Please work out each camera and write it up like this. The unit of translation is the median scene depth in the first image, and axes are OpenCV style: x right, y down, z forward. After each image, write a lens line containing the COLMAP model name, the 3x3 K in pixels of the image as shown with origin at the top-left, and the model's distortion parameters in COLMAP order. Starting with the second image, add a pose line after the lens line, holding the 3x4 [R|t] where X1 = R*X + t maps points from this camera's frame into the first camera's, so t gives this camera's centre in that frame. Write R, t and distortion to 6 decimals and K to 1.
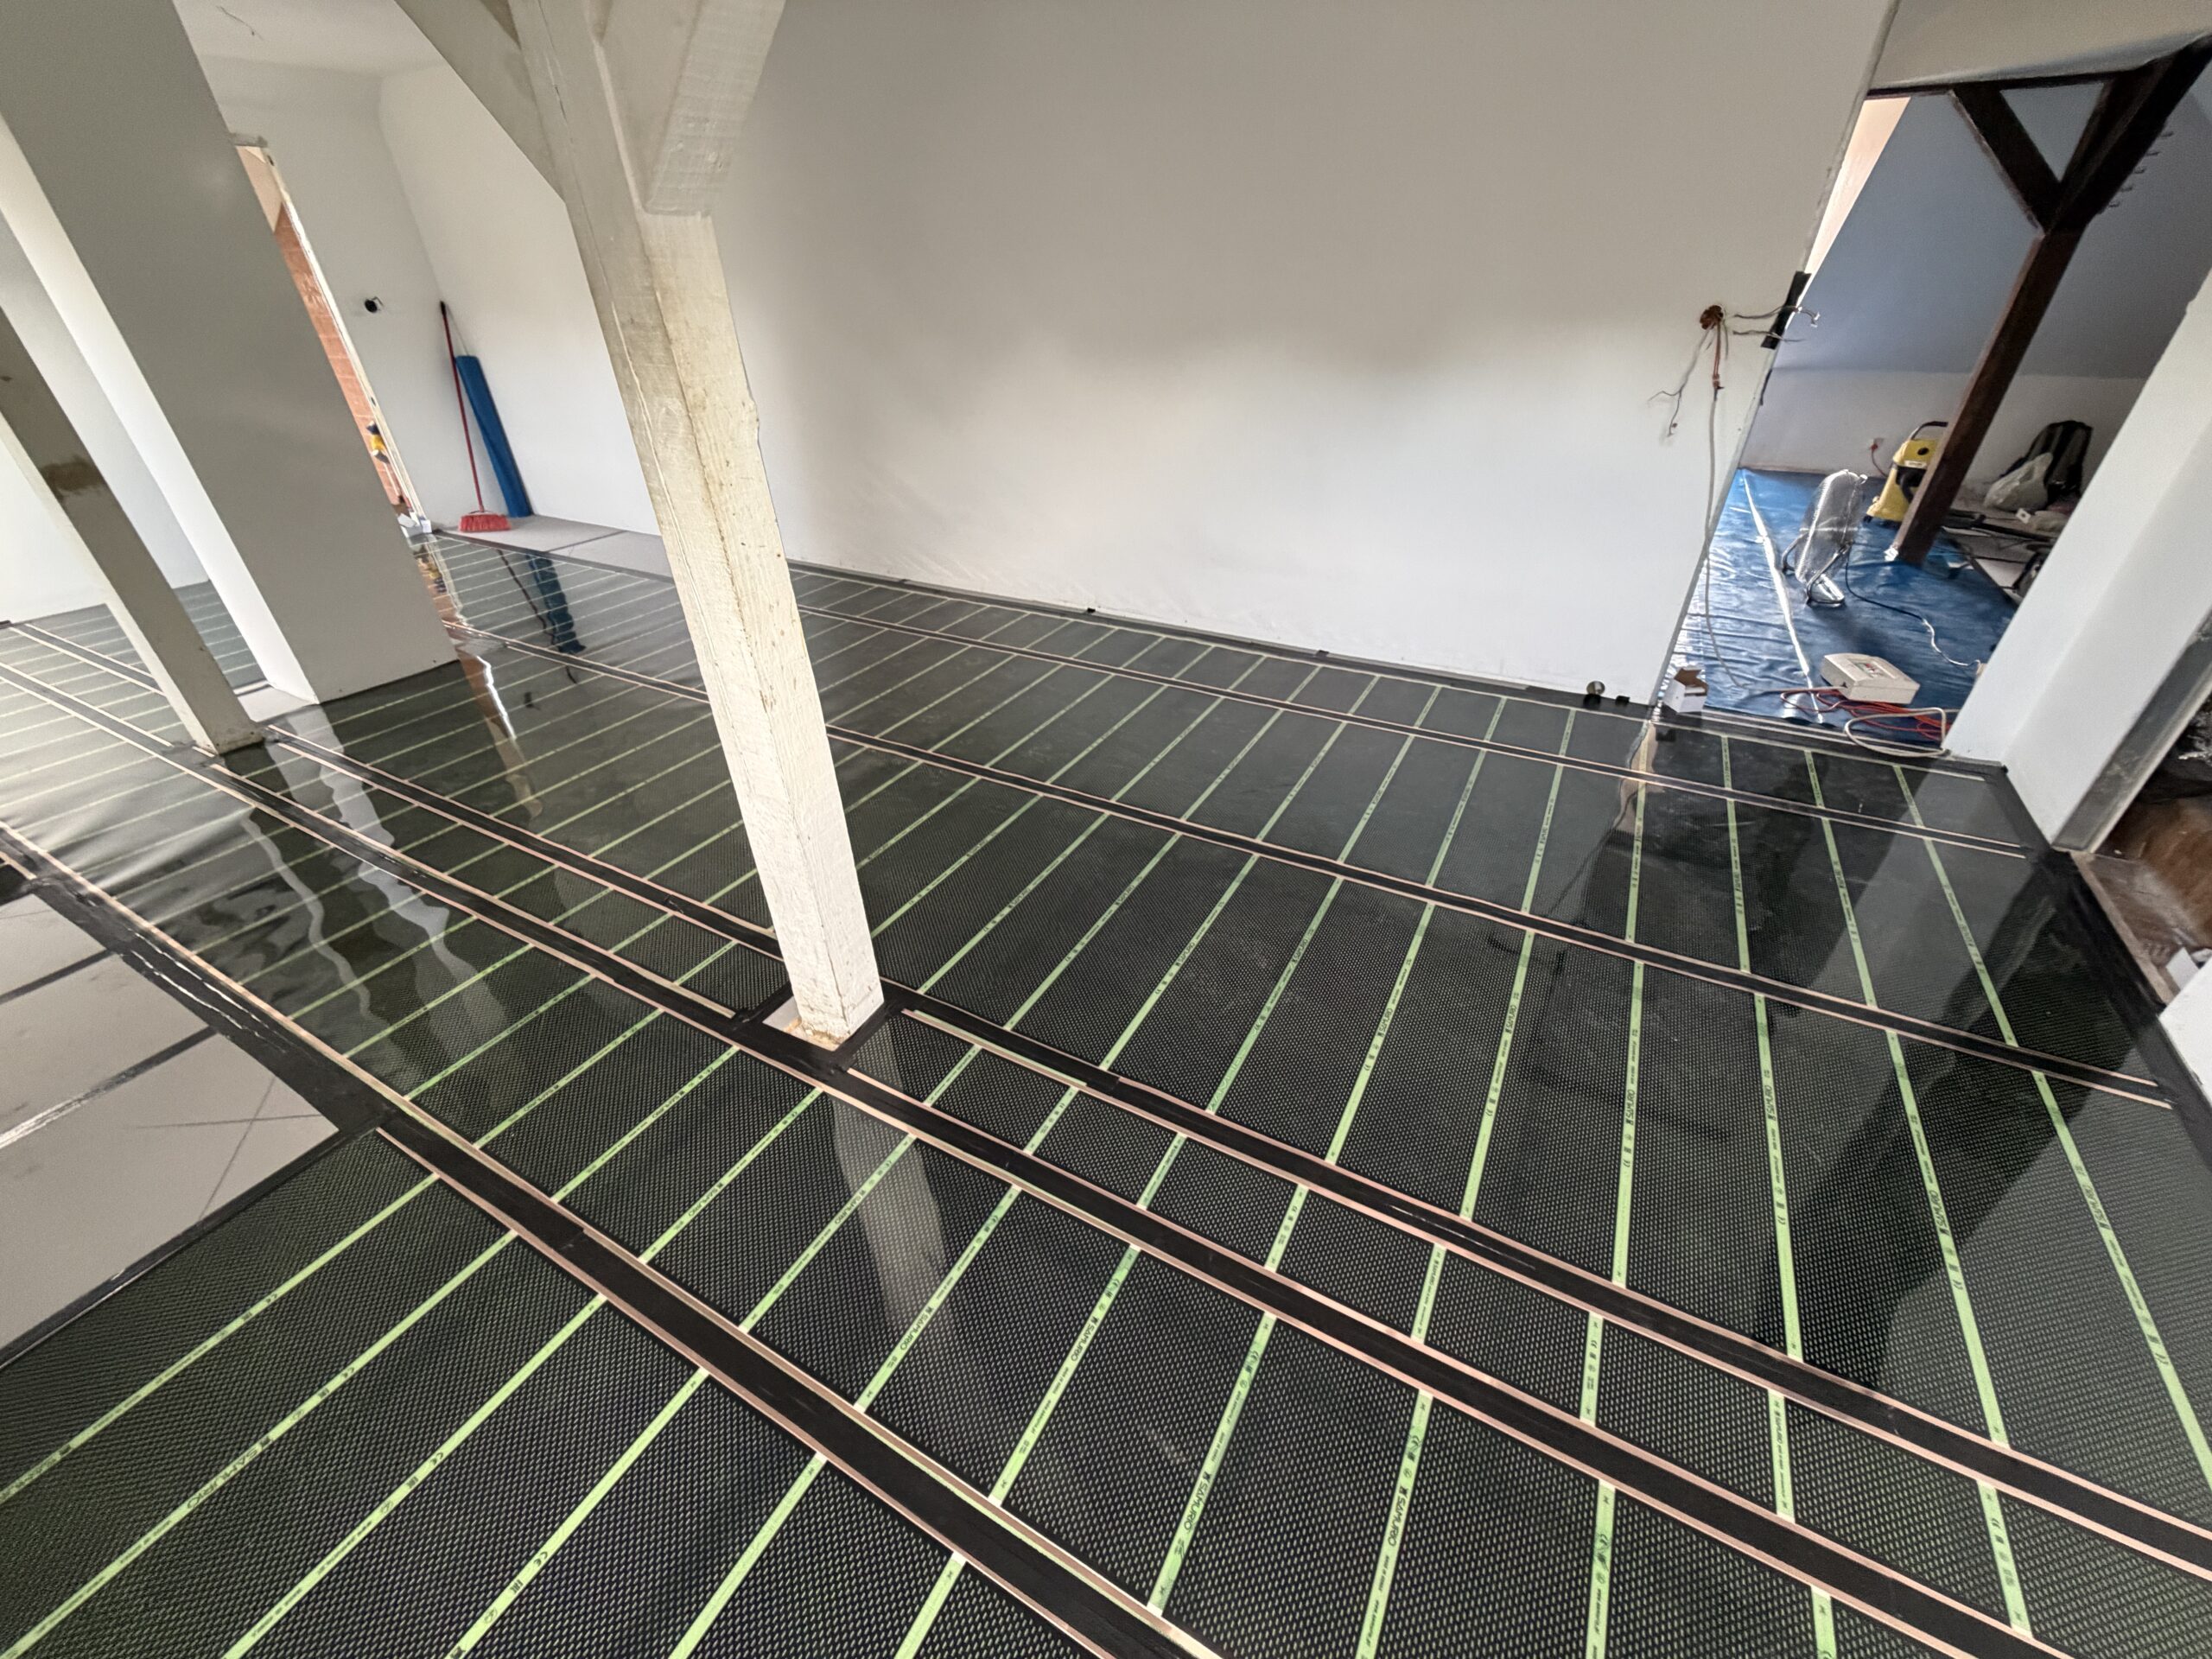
lens RADIAL K [[887.5, 0, 1109.0], [0, 887.5, 825.2], [0, 0, 1]] dist [0.001852, -0.000469]
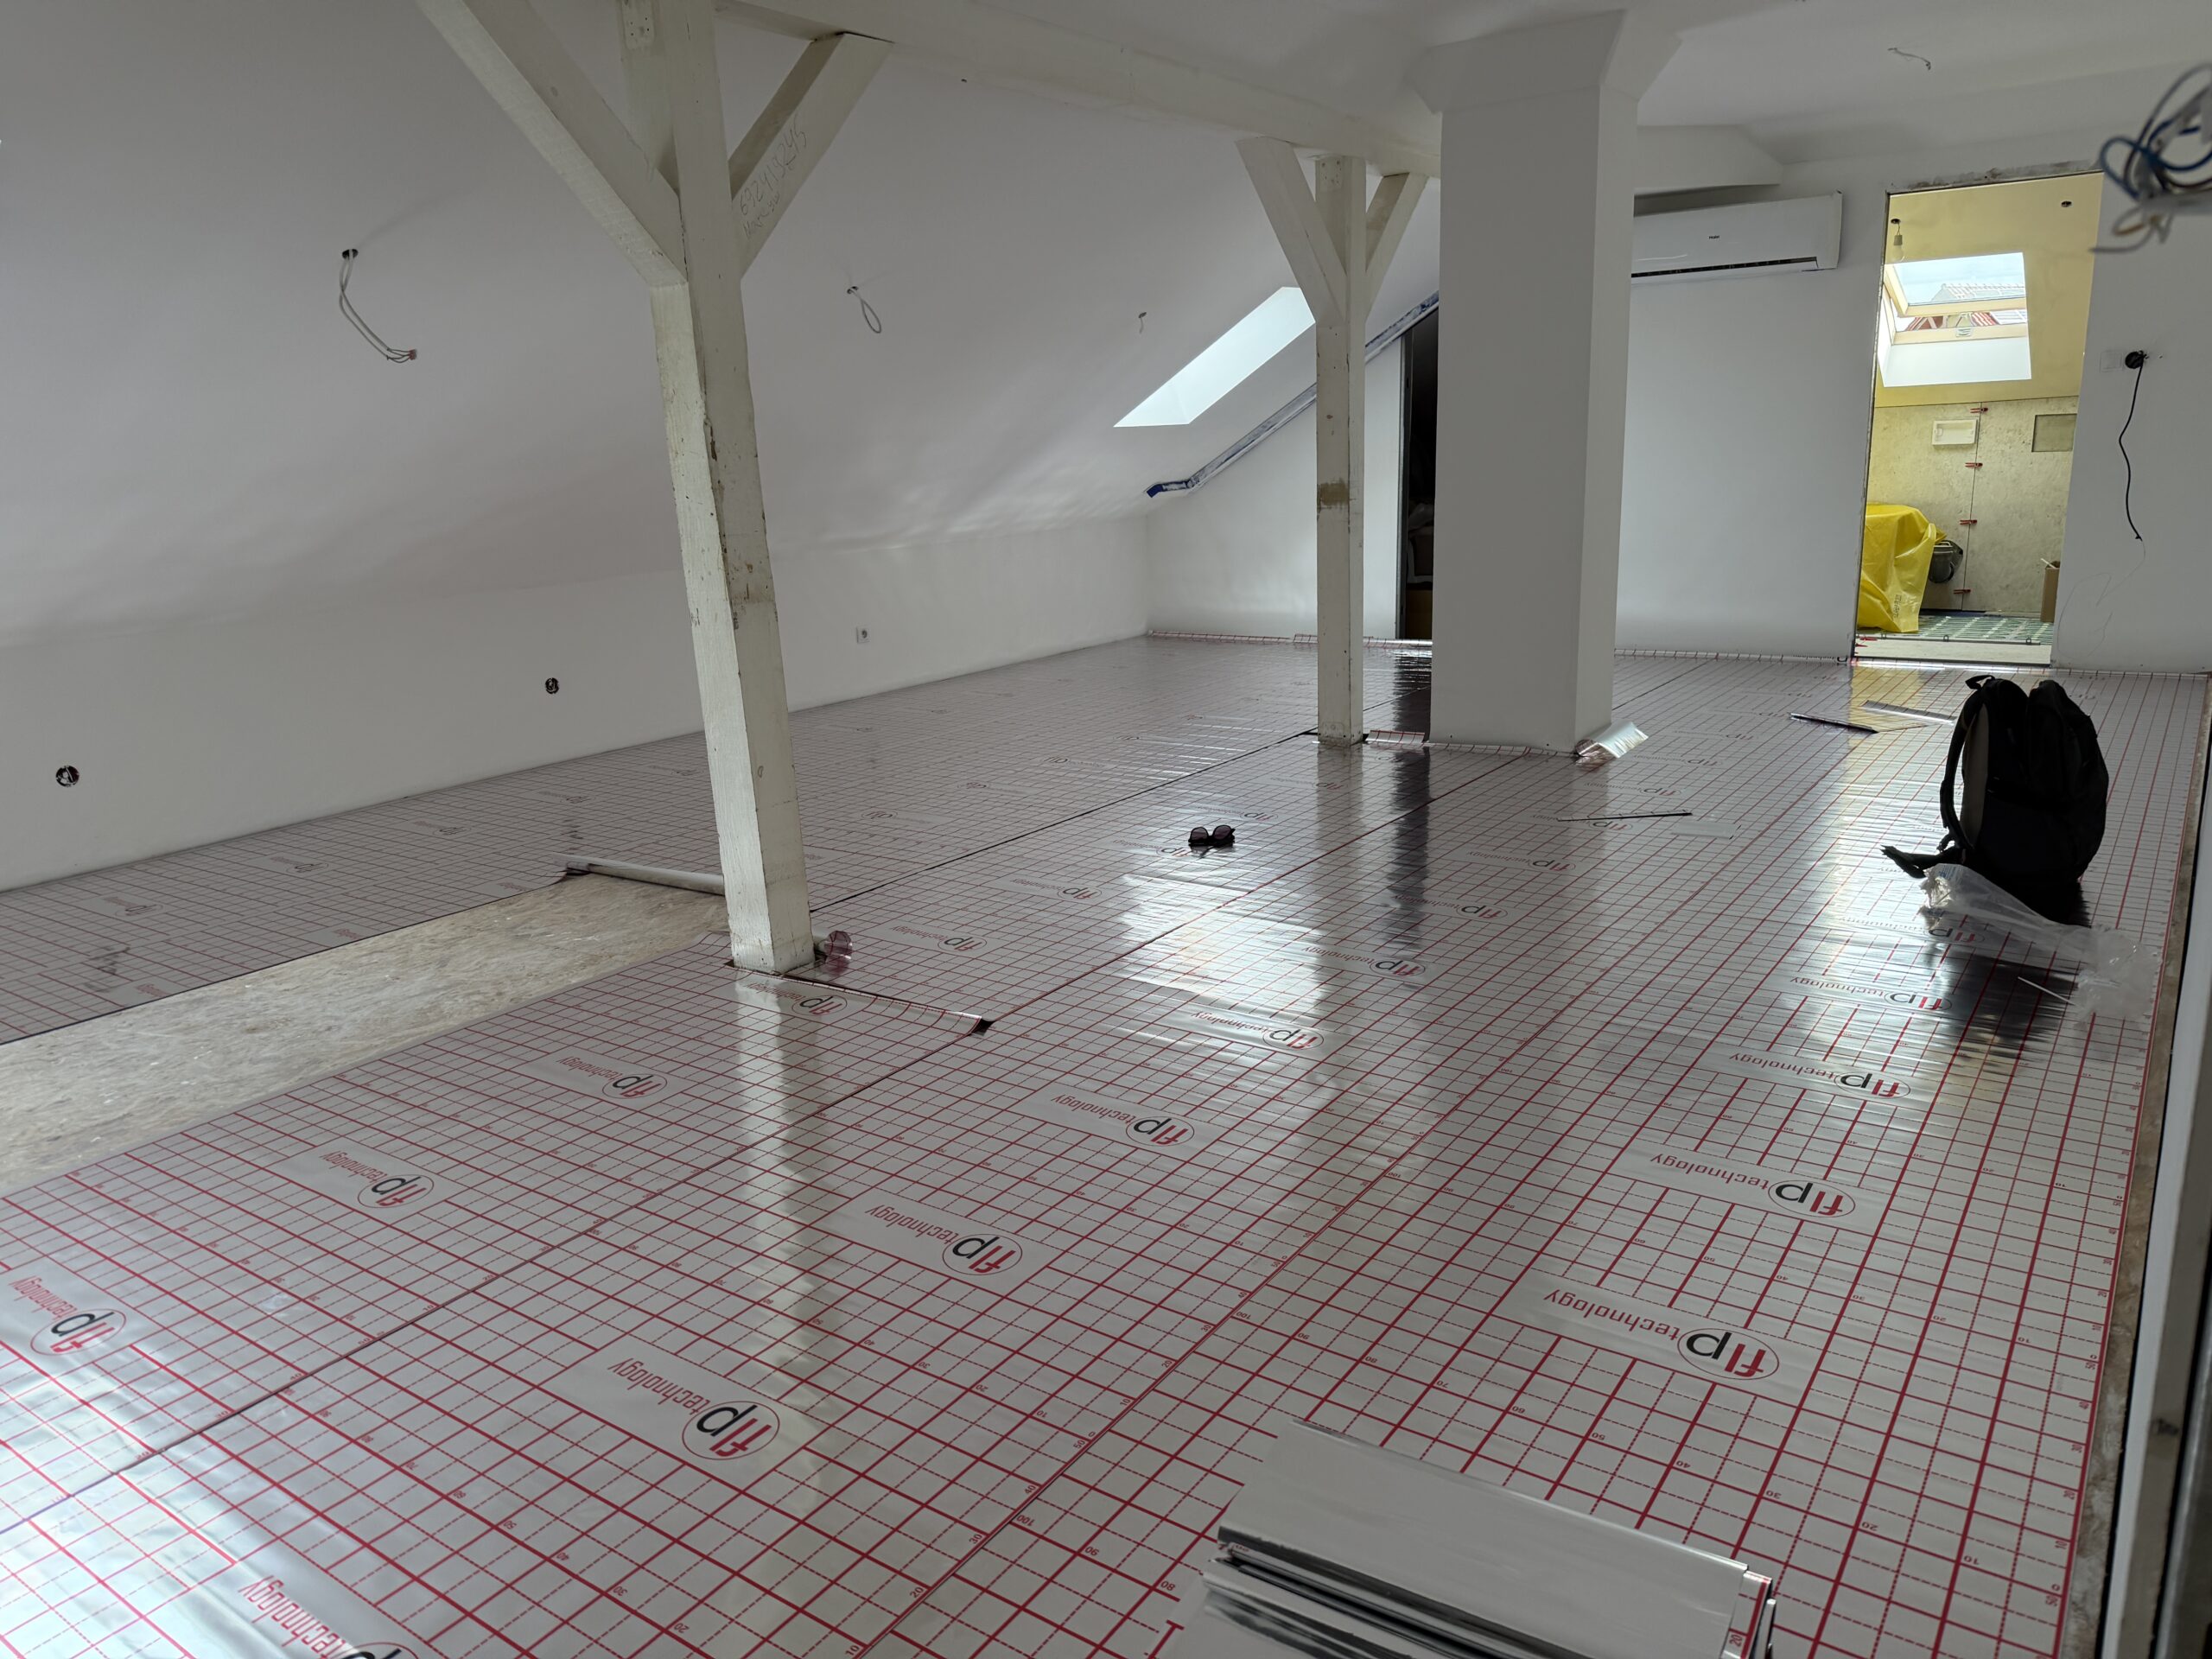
lens RADIAL K [[1567.1, 0, 1116.5], [0, 1567.1, 839.0], [0, 0, 1]] dist [0.036512, -0.059295]
pose [[-0.117353, 0.260459, -0.958326, 1.491731], [-0.493827, 0.821924, 0.283859, -0.682681], [0.861605, 0.506559, 0.032166, 1.335389]]
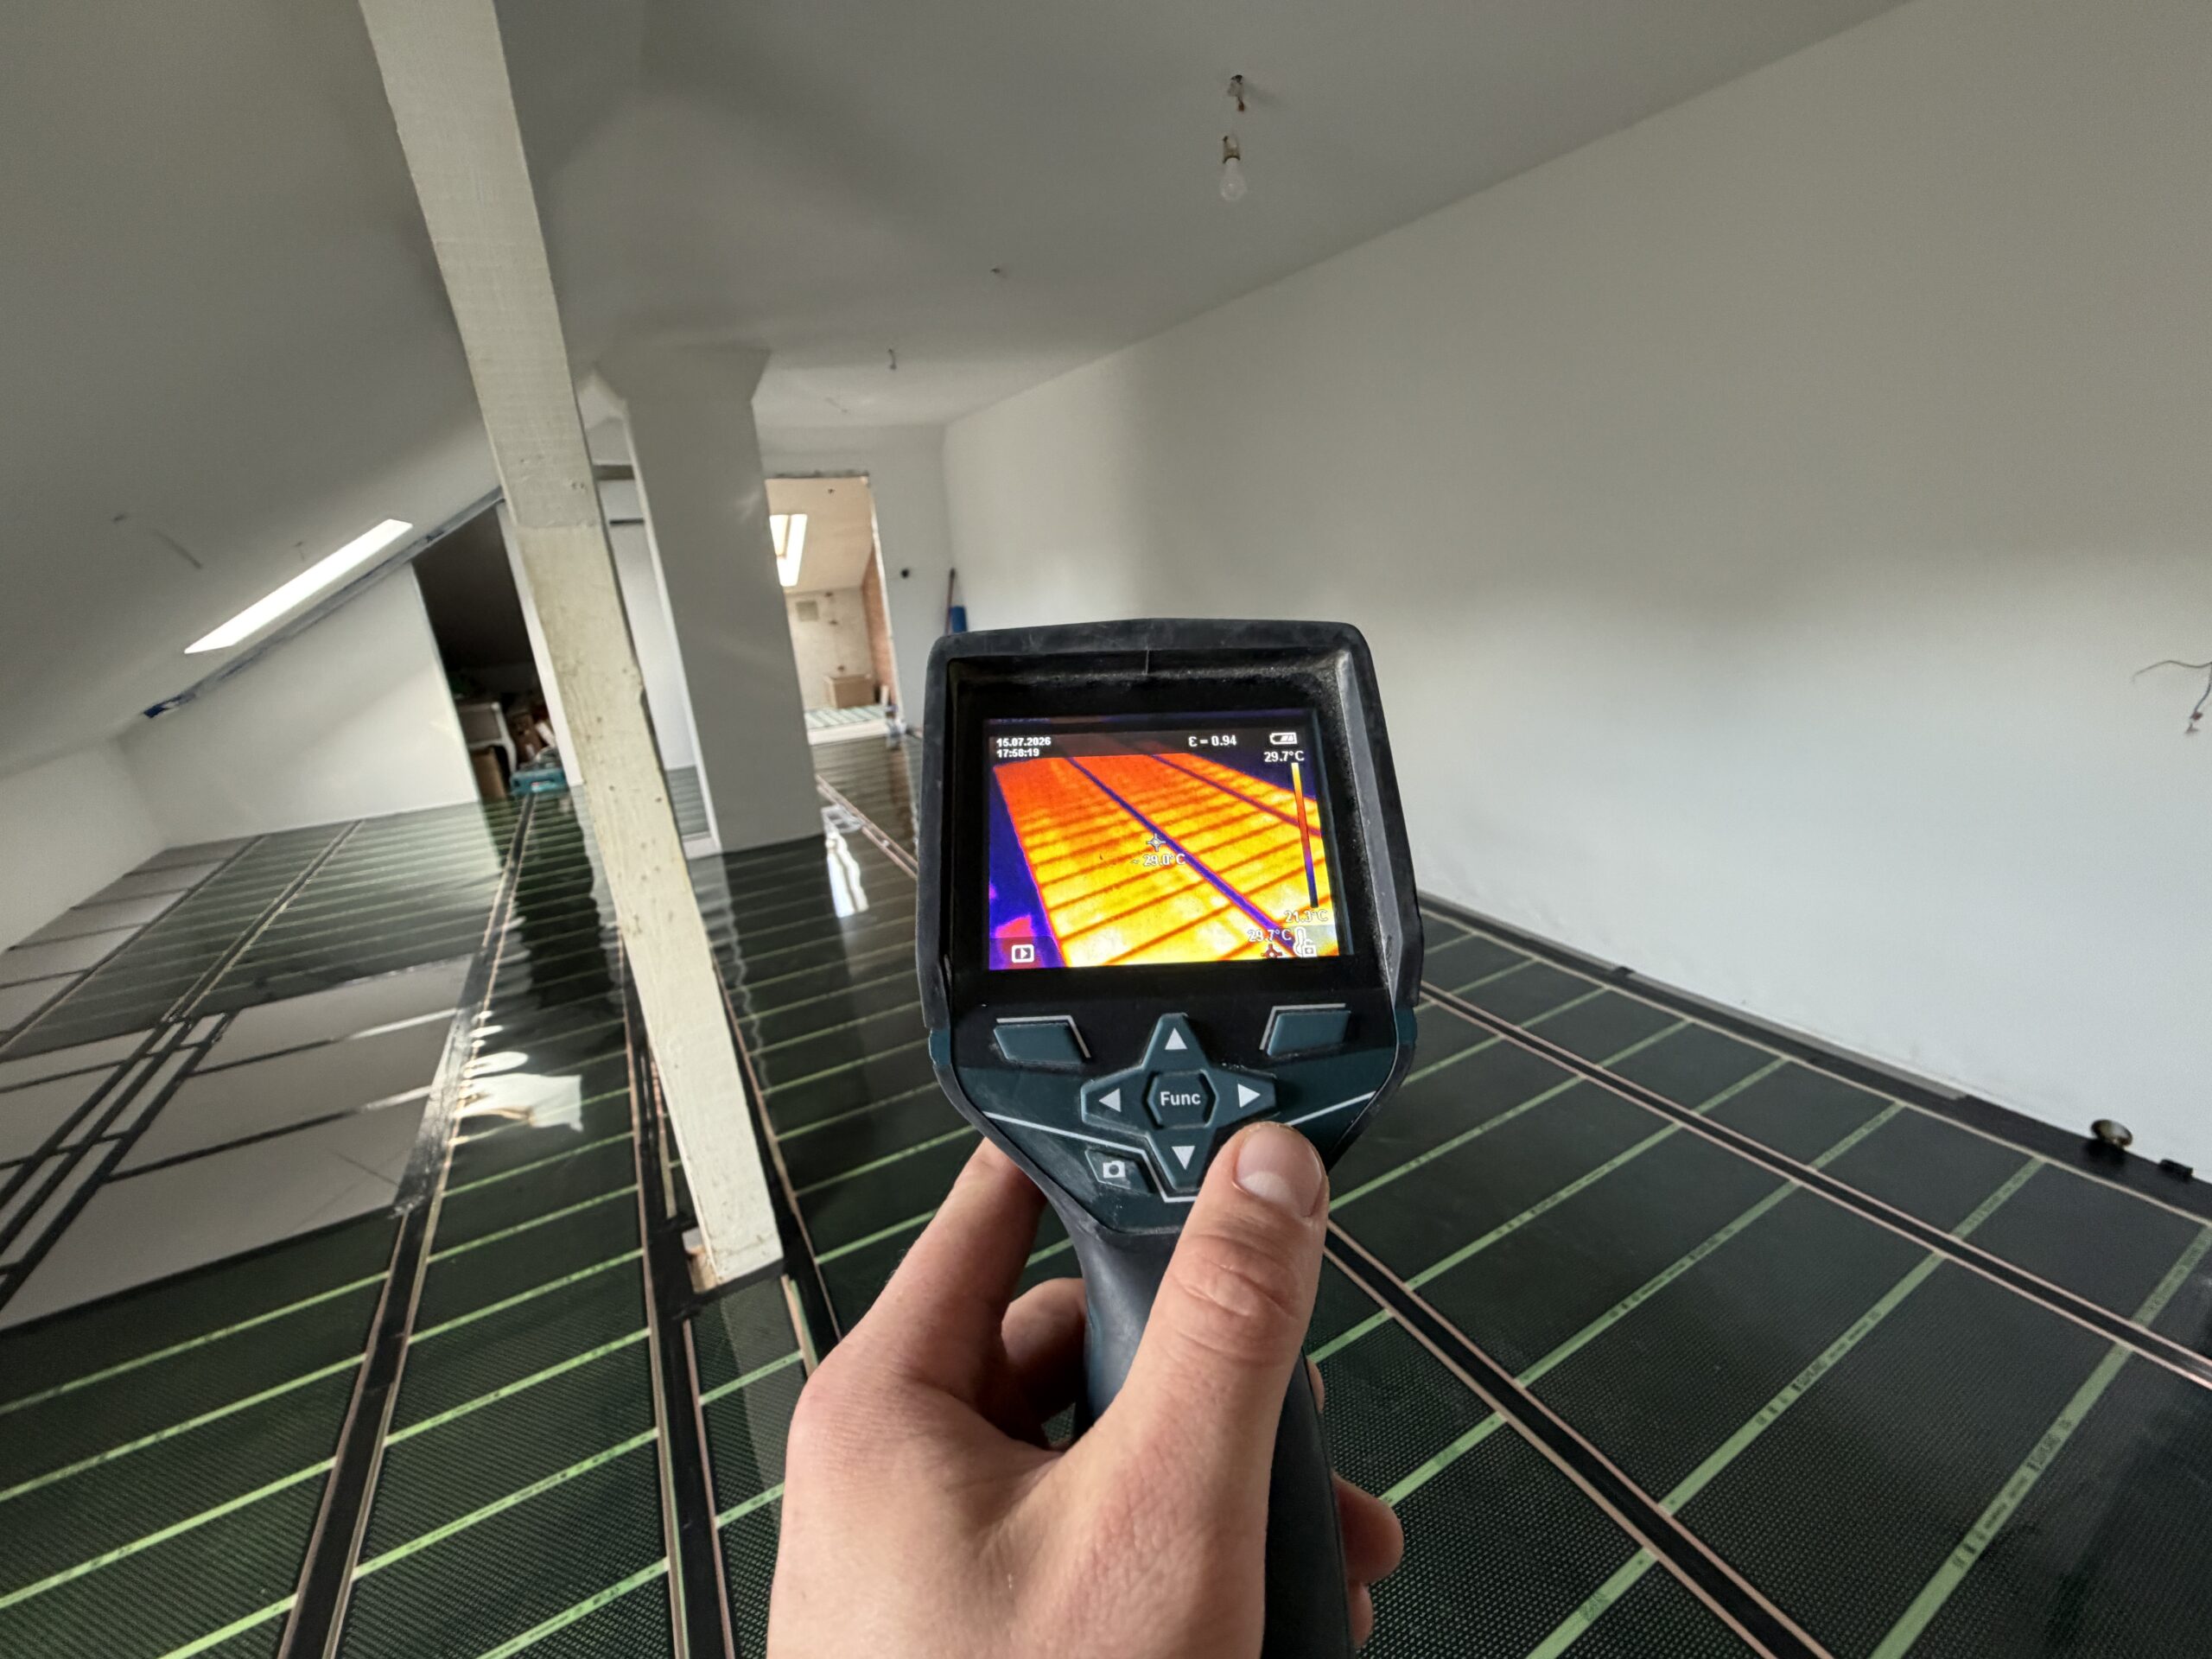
lens RADIAL K [[887.5, 0, 1108.0], [0, 887.5, 826.0], [0, 0, 1]] dist [0.001852, -0.000469]
pose [[0.844097, 0.121087, -0.522340, 0.518215], [-0.237176, 0.958000, -0.161195, -0.183735], [0.480883, 0.259951, 0.837363, 0.296669]]
